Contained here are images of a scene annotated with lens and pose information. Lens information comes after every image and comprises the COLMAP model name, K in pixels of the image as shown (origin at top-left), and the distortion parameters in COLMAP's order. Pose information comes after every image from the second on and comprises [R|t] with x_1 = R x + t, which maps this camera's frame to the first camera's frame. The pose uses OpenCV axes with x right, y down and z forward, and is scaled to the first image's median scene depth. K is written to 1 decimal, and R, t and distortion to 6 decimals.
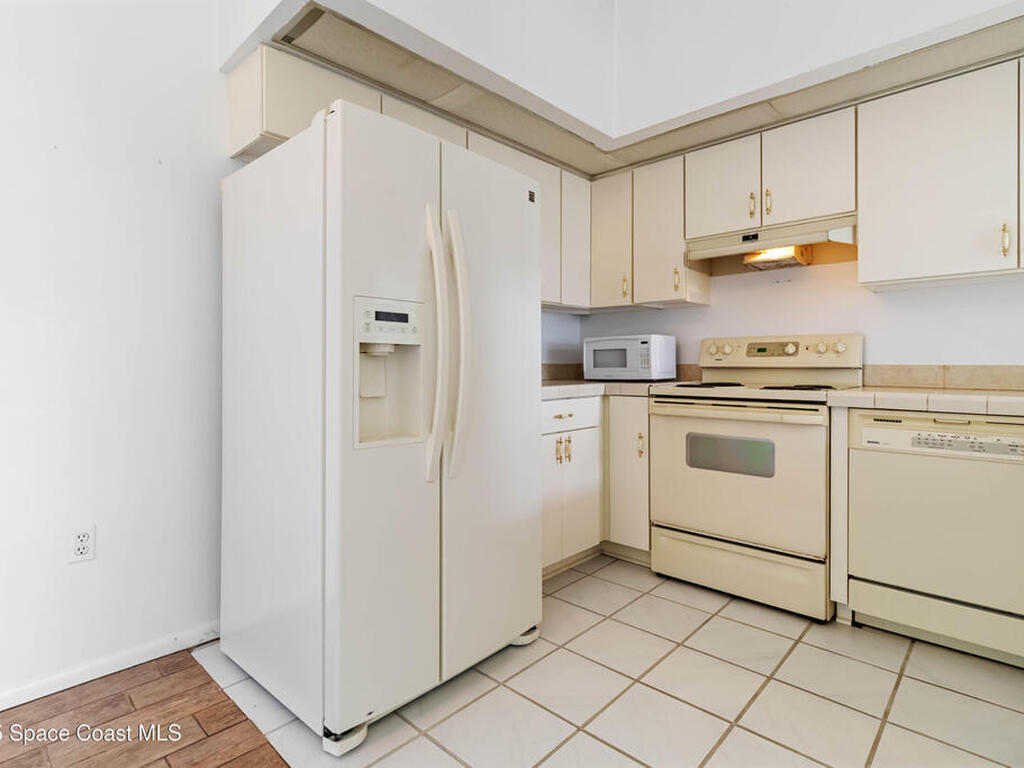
lens RADIAL K [[532.0, 0, 516.2], [0, 532.0, 368.1], [0, 0, 1]] dist [0.003969, 0.000180]
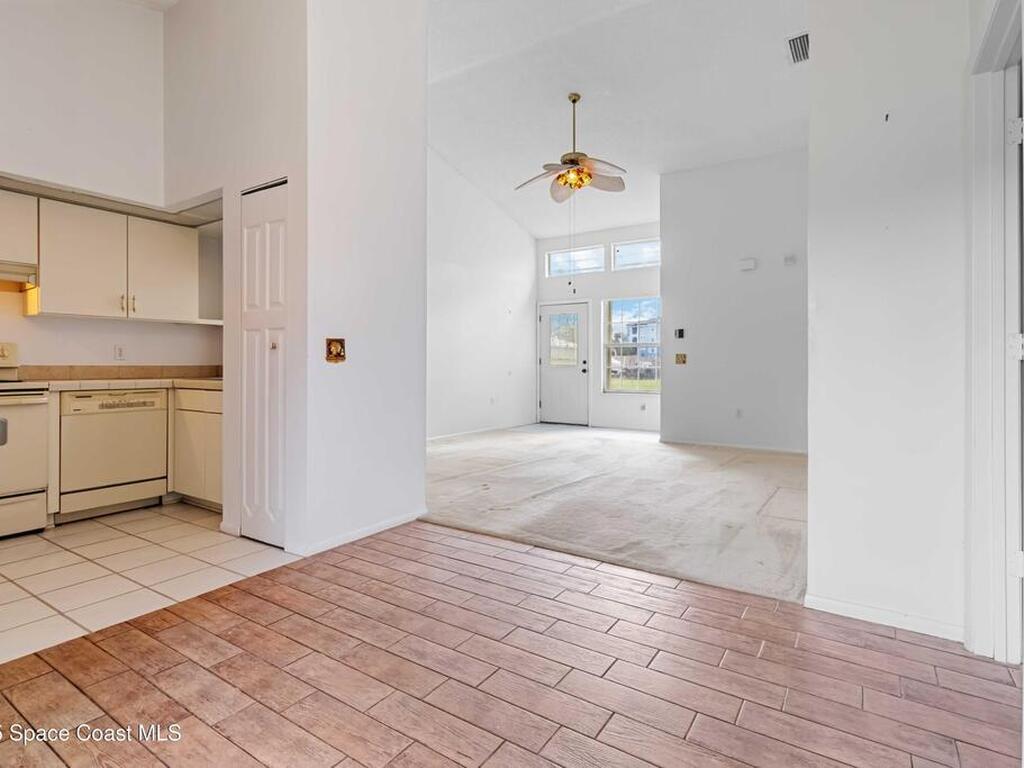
lens RADIAL K [[532.0, 0, 516.2], [0, 532.0, 368.1], [0, 0, 1]] dist [0.003969, 0.000180]
pose [[-0.171665, -0.005026, 0.985143, -1.421066], [0.006167, 0.999962, 0.006176, 0.001196], [-0.985136, 0.007135, -0.171627, -0.120161]]
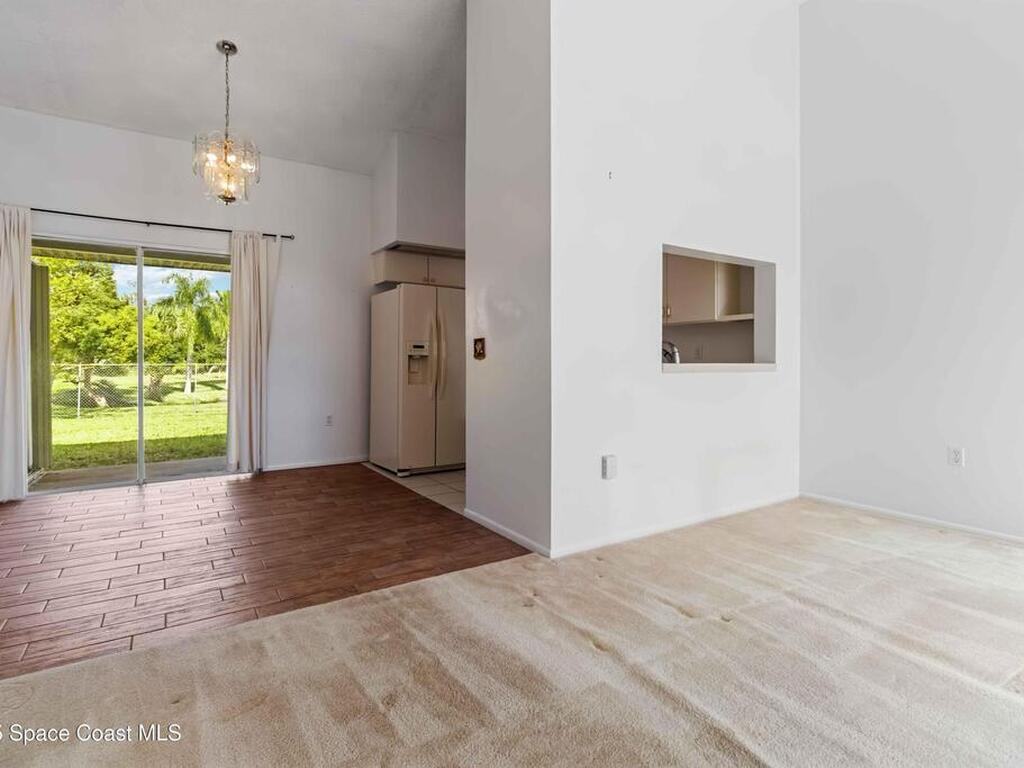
lens RADIAL K [[532.0, 0, 516.2], [0, 532.0, 368.1], [0, 0, 1]] dist [0.003969, 0.000180]
pose [[0.971923, 0.008049, -0.235160, 0.915781], [-0.007059, 0.999962, 0.005049, 0.009744], [0.235192, -0.003248, 0.971944, -1.660603]]
